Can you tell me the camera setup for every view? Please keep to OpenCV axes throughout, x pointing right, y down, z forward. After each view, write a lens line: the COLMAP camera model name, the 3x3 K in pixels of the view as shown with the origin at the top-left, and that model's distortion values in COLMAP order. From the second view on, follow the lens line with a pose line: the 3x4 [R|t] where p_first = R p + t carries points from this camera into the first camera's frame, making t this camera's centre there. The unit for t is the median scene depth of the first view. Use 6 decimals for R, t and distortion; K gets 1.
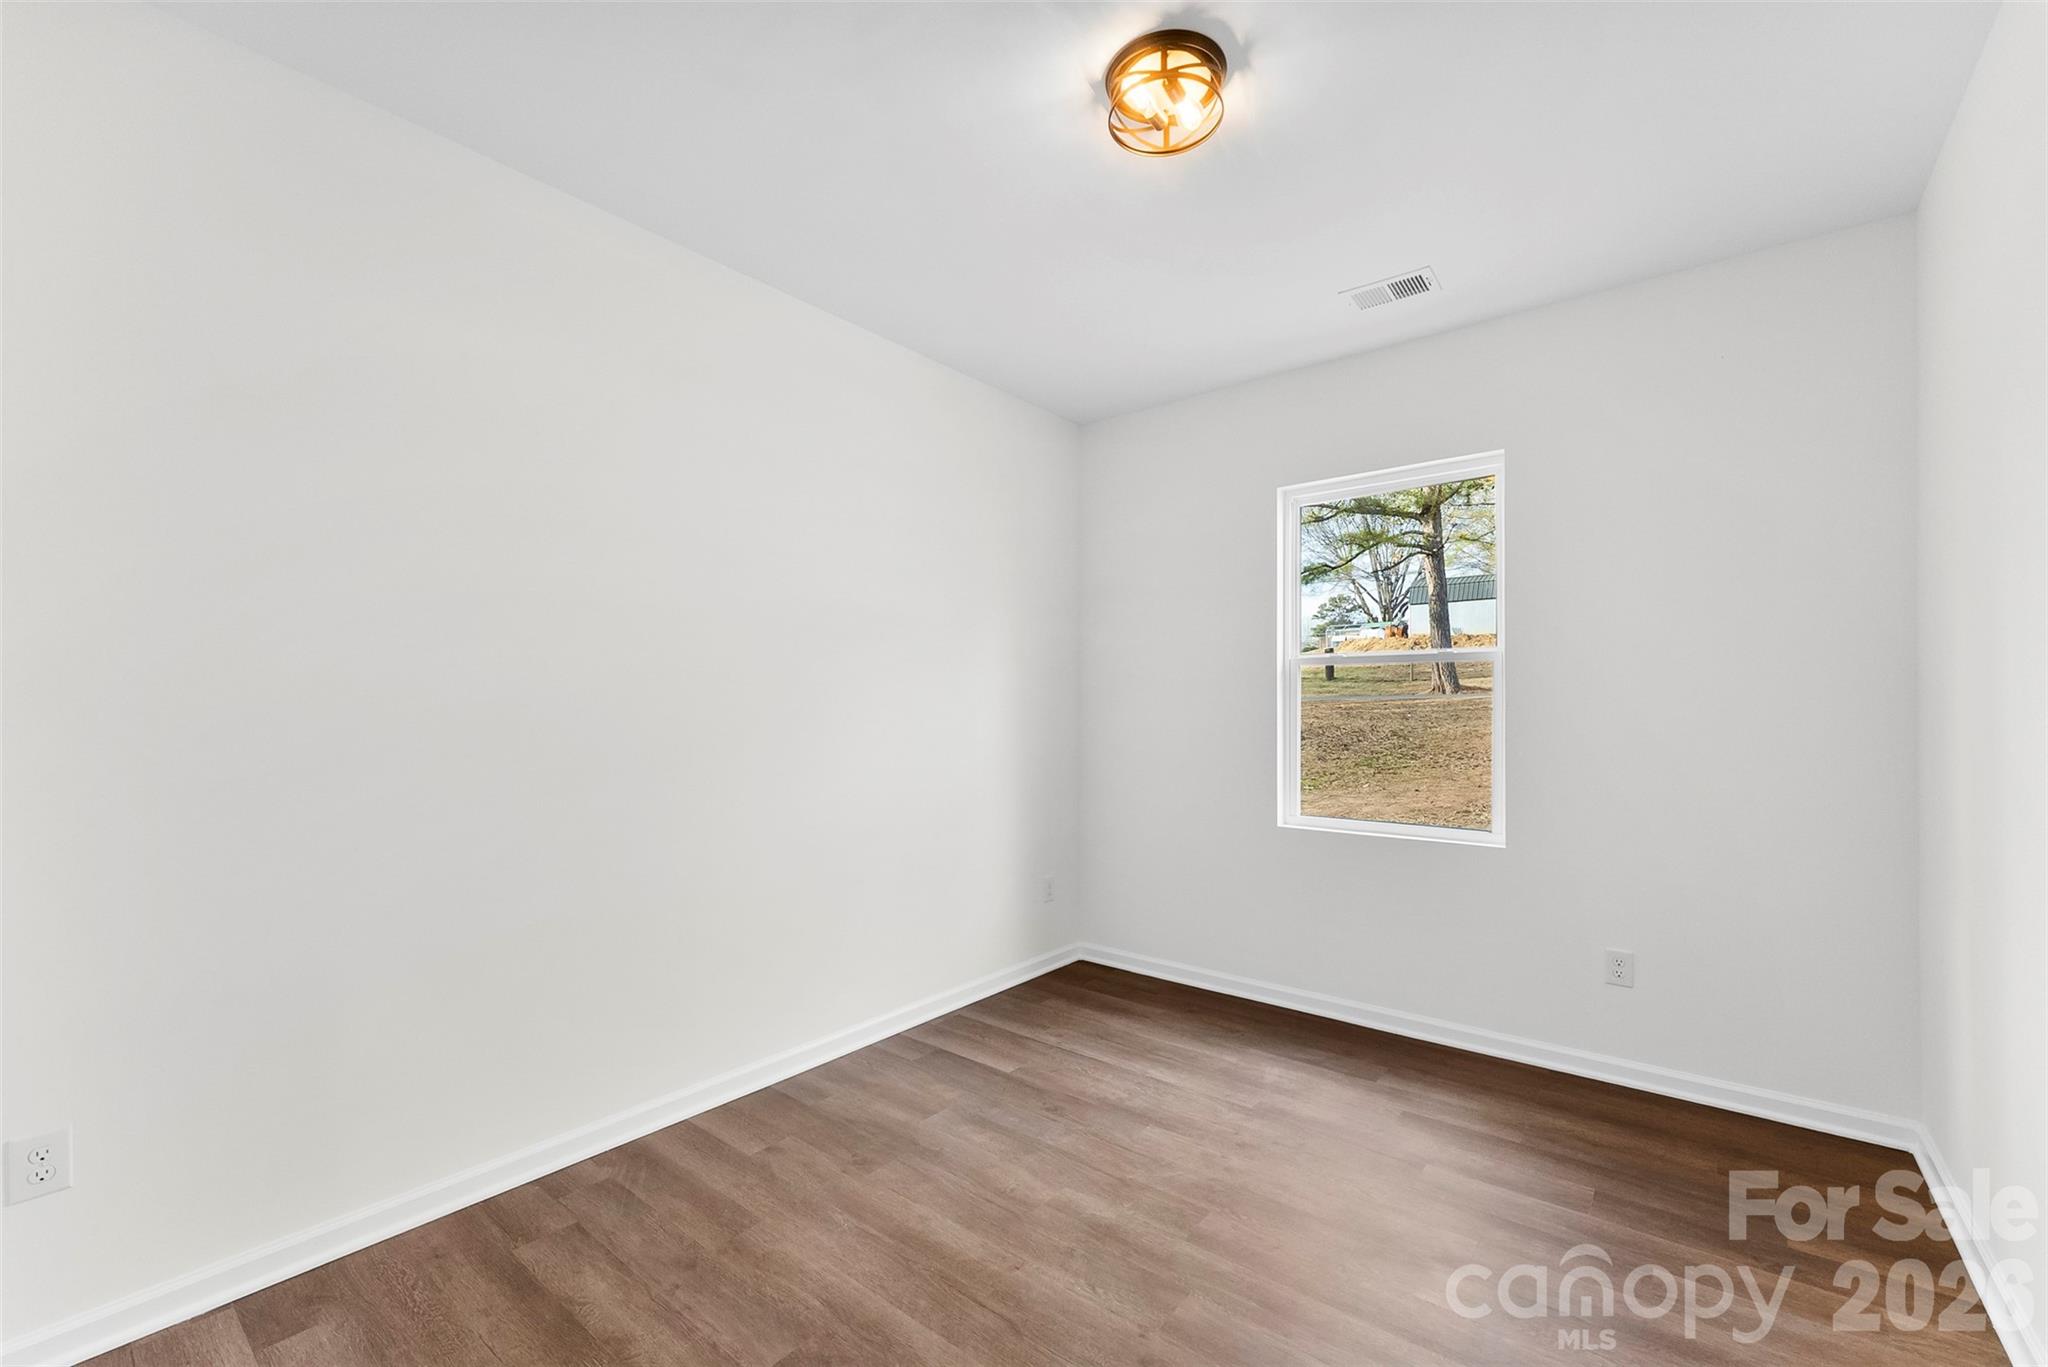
lens RADIAL K [[833.7, 0, 1014.1], [0, 833.7, 703.4], [0, 0, 1]] dist [0.001494, -0.000011]
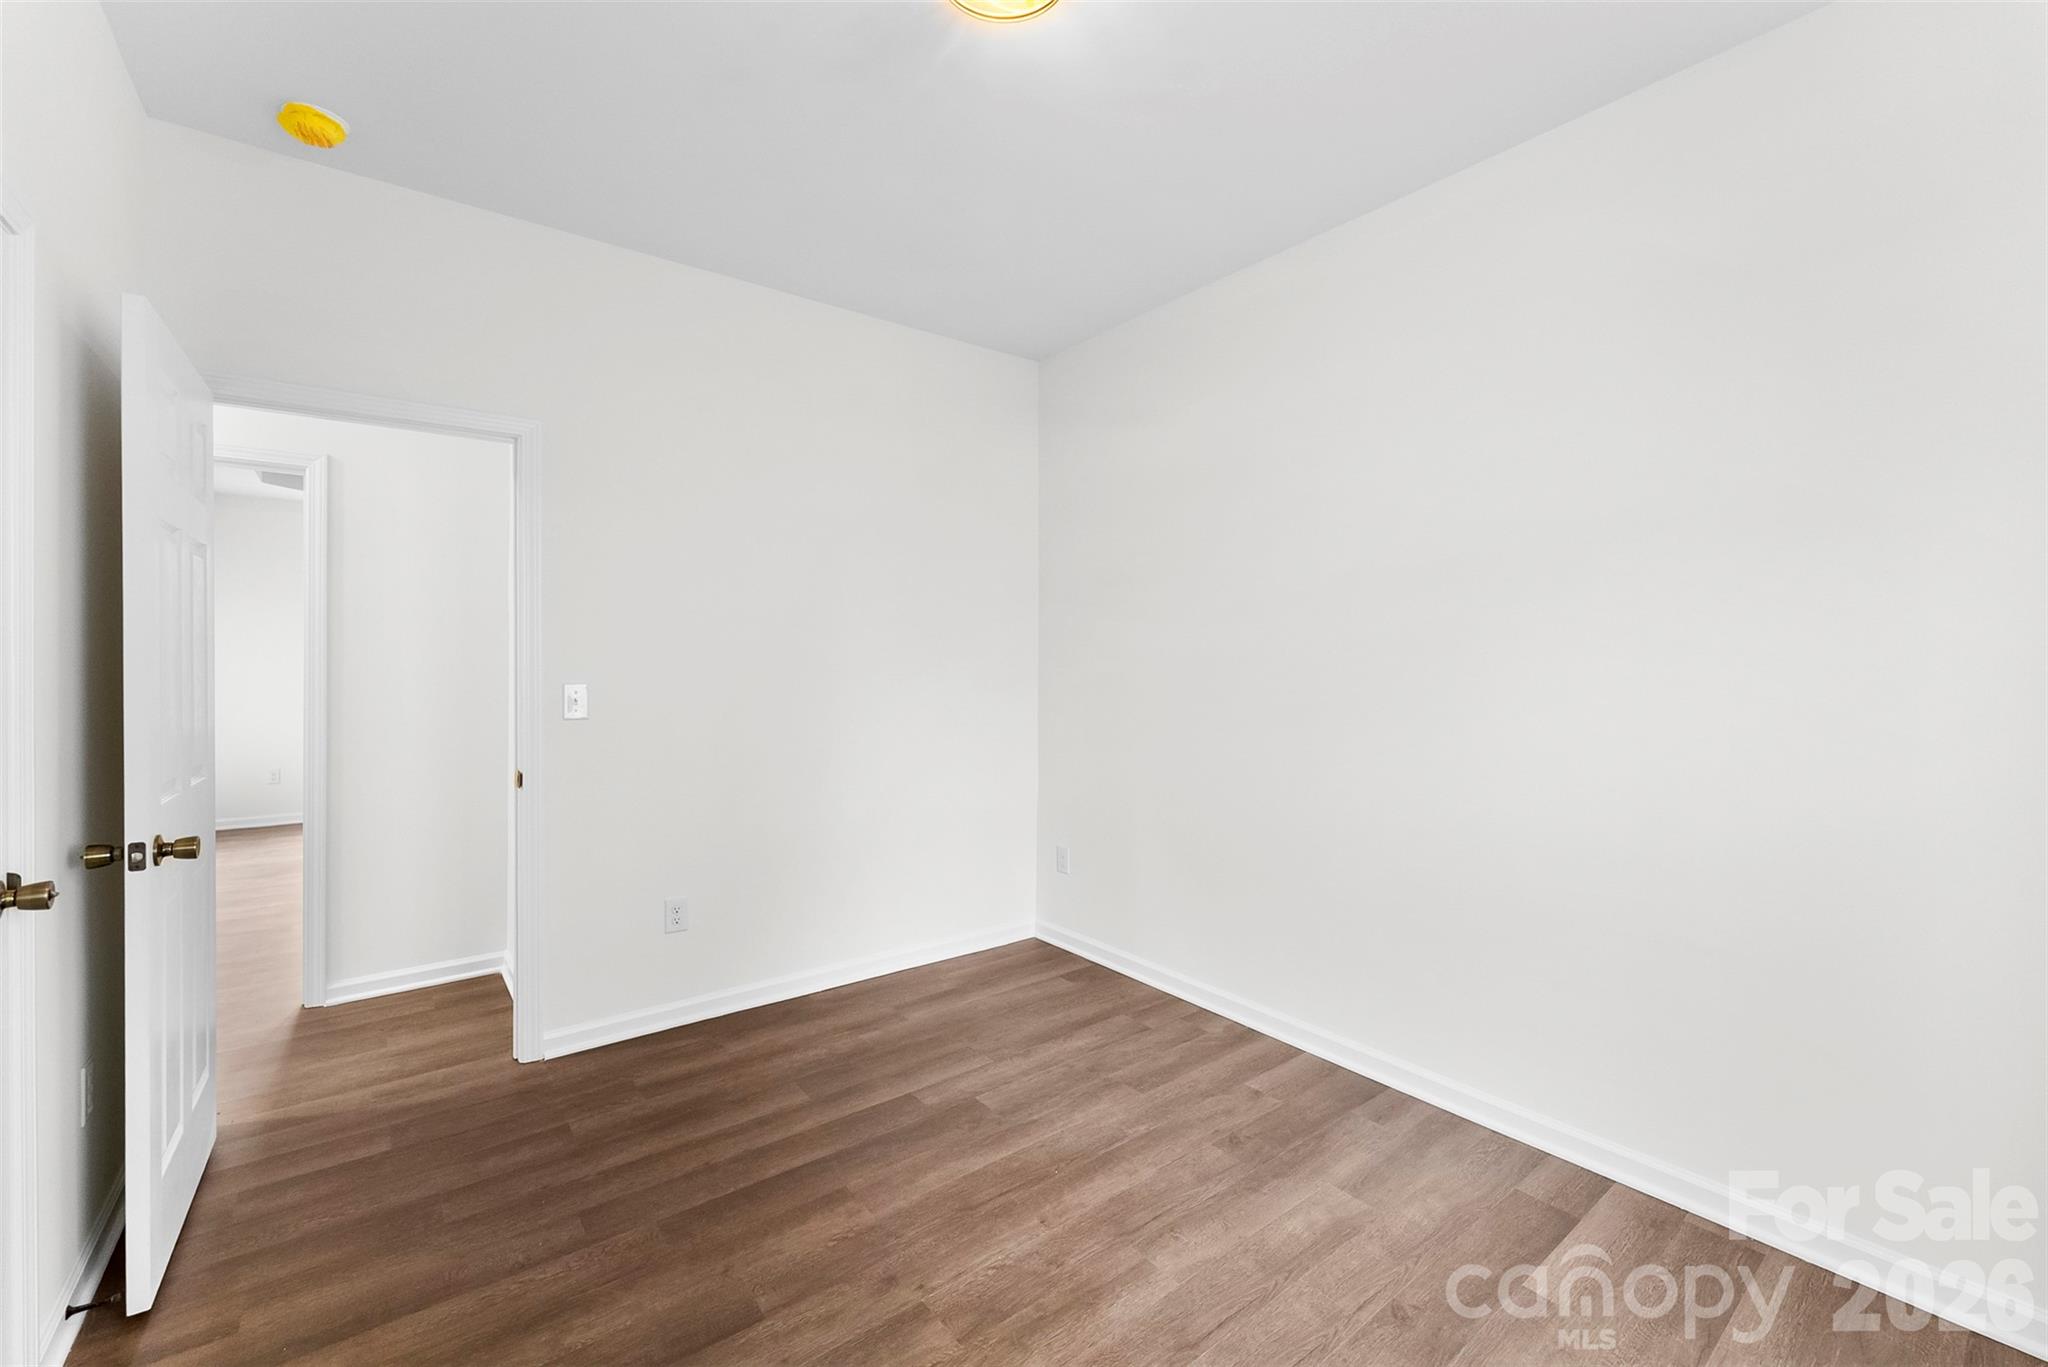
lens RADIAL K [[833.7, 0, 1018.5], [0, 833.7, 668.7], [0, 0, 1]] dist [0.001494, -0.000011]
pose [[-0.228683, 0.002660, -0.973497, 0.881349], [0.006875, 0.999976, 0.001117, 0.005480], [0.973477, -0.006437, -0.228696, 1.073281]]
